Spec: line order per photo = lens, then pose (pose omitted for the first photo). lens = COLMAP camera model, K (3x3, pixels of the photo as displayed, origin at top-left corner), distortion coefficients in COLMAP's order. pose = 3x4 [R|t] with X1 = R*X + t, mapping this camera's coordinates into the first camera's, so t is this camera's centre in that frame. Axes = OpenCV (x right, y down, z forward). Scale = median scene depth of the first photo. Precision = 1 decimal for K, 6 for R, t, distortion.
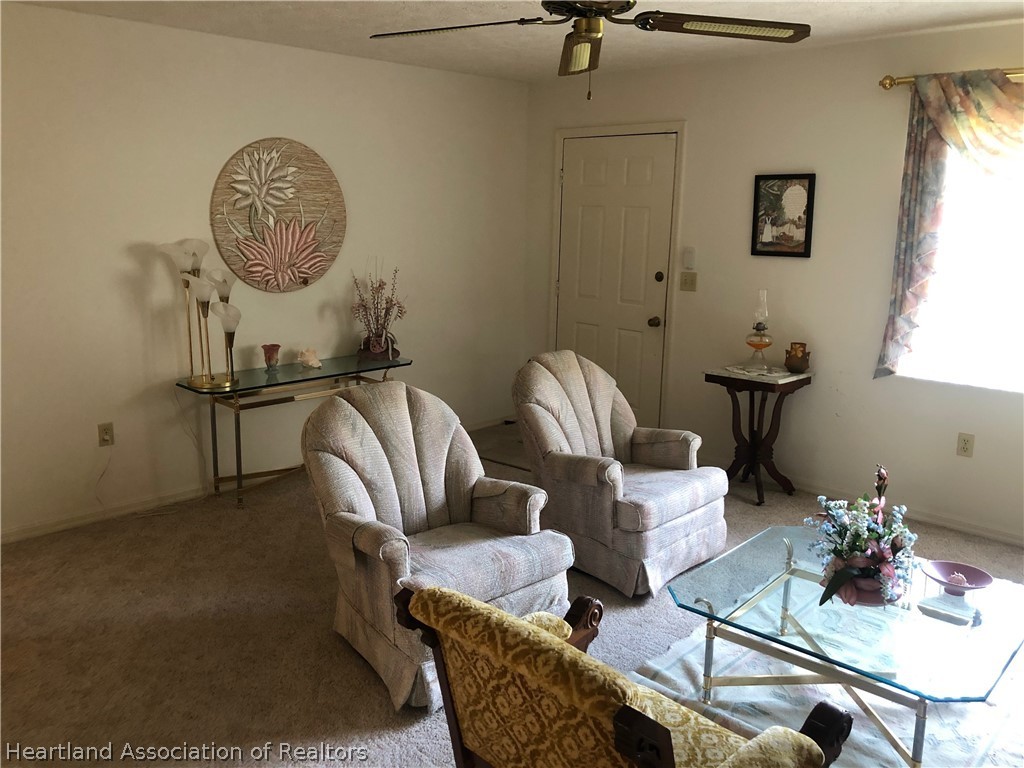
lens RADIAL K [[832.0, 0, 512.0], [0, 832.0, 384.1], [0, 0, 1]] dist [0.005682, 0.004225]
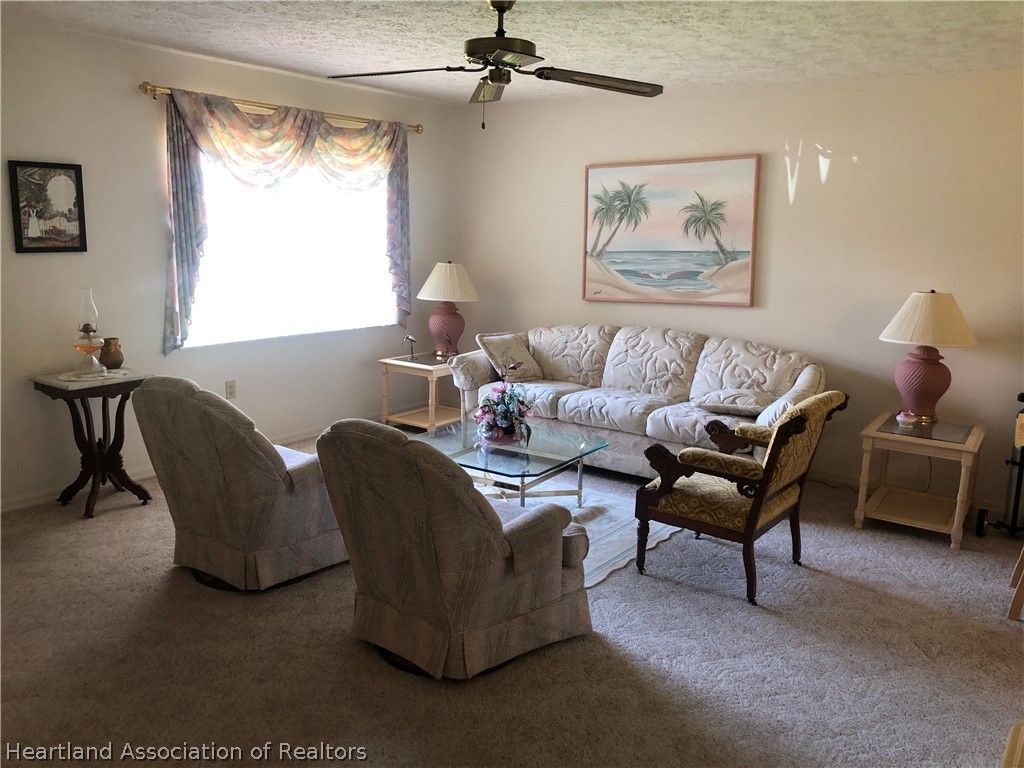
lens RADIAL K [[832.0, 0, 512.0], [0, 832.0, 383.1], [0, 0, 1]] dist [0.005682, 0.004225]
pose [[-0.118404, -0.208309, 0.970870, -0.680876], [0.178678, 0.957318, 0.227193, -0.137586], [-0.976757, 0.200374, -0.076130, 0.622360]]
